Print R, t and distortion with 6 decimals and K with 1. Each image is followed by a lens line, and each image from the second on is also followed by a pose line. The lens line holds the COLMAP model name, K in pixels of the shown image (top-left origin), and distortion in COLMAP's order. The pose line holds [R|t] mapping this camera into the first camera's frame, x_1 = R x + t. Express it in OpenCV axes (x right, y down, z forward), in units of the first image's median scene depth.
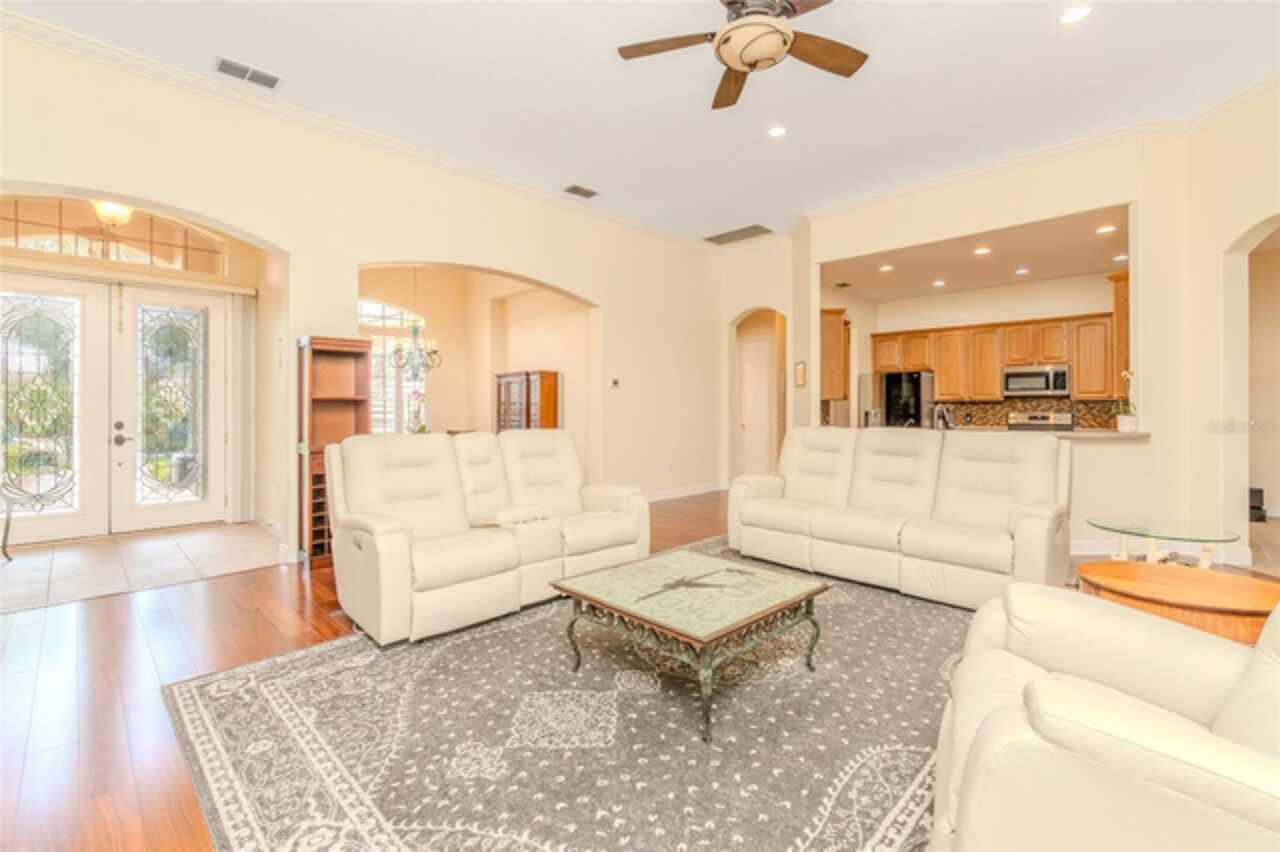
lens RADIAL K [[561.8, 0, 643.9], [0, 561.8, 406.2], [0, 0, 1]] dist [-0.000016, -0.001964]
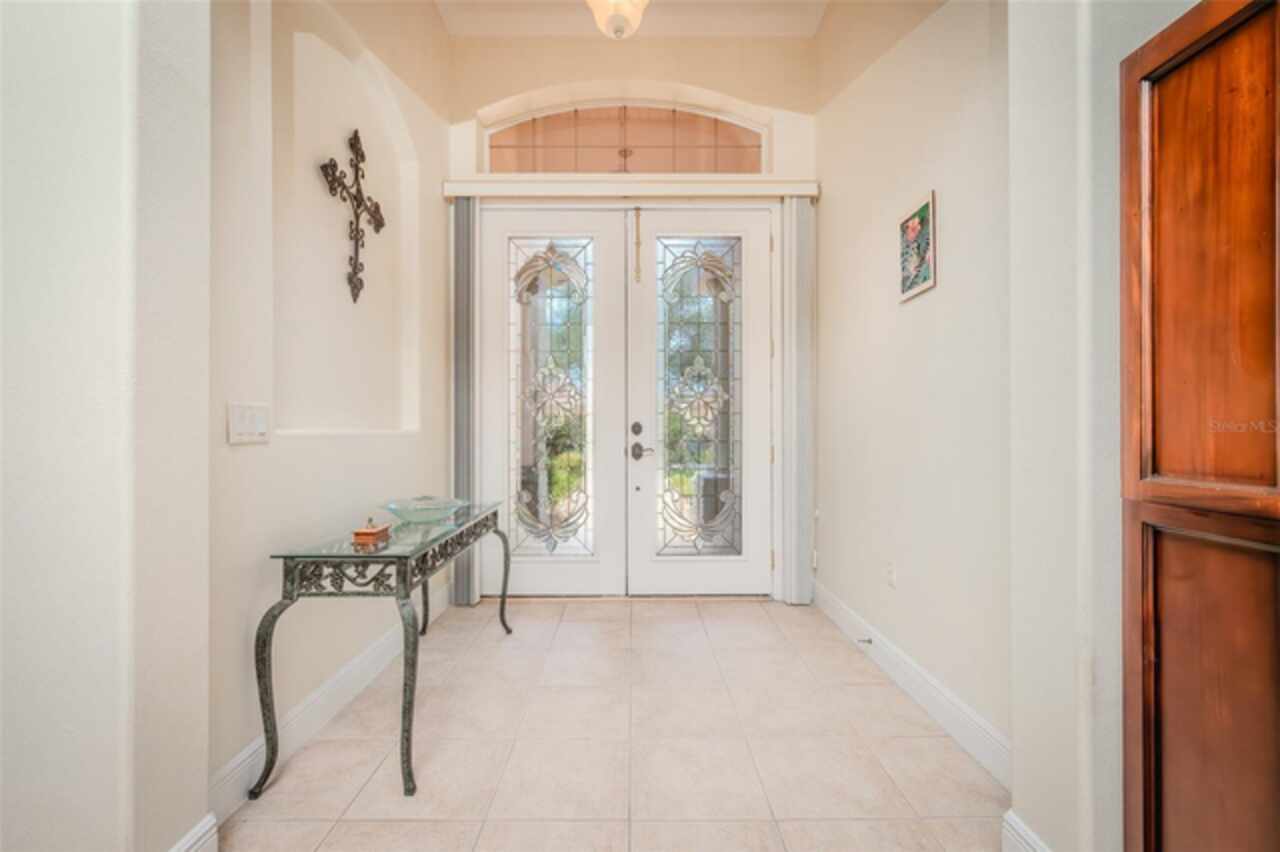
lens RADIAL K [[561.8, 0, 638.9], [0, 561.8, 425.4], [0, 0, 1]] dist [-0.000016, -0.001964]
pose [[0.705162, -0.002389, -0.709042, -0.471179], [0.003052, 0.999995, -0.000335, 0.030898], [0.709039, -0.001927, 0.705166, 0.541172]]
